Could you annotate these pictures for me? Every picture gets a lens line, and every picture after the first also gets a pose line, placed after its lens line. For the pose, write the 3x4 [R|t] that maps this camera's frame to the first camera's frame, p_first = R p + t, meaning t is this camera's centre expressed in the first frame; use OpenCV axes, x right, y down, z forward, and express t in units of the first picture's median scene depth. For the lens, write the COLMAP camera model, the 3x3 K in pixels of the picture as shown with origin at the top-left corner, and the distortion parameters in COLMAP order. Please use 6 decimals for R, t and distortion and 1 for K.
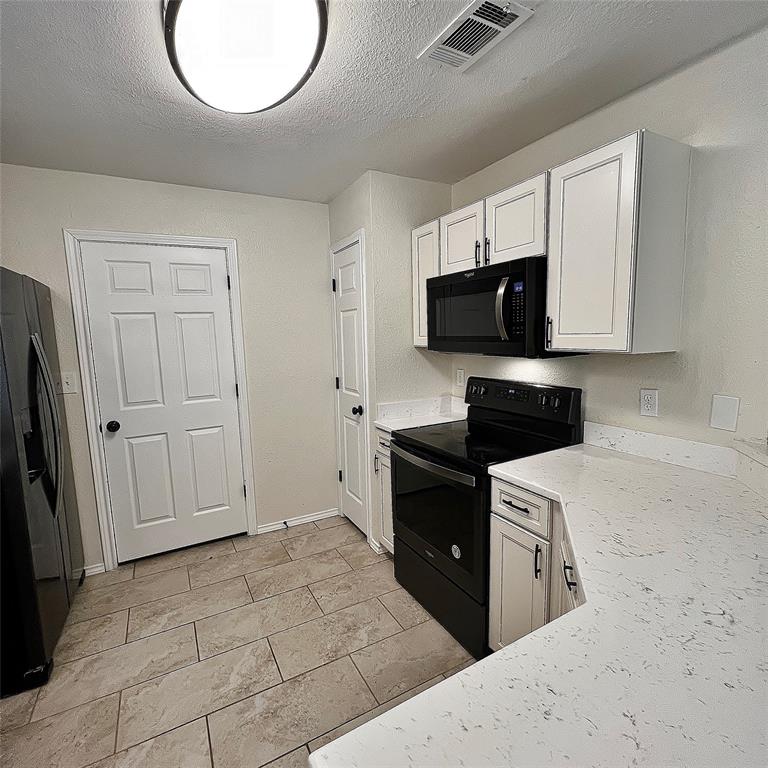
lens RADIAL K [[413.6, 0, 388.6], [0, 413.6, 384.0], [0, 0, 1]] dist [0.005024, 0.001094]
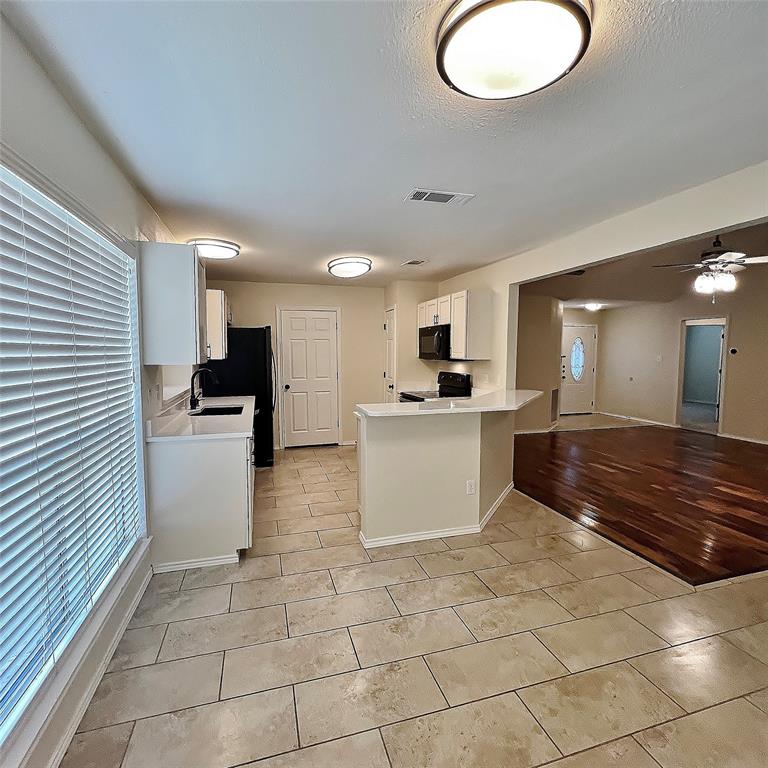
lens RADIAL K [[411.5, 0, 383.7], [0, 411.5, 380.2], [0, 0, 1]] dist [0.001441, 0.000261]
pose [[0.976708, 0.041225, -0.210575, 0.394197], [-0.051757, 0.997657, -0.044750, 0.152596], [0.208236, 0.054606, 0.976553, -1.274643]]
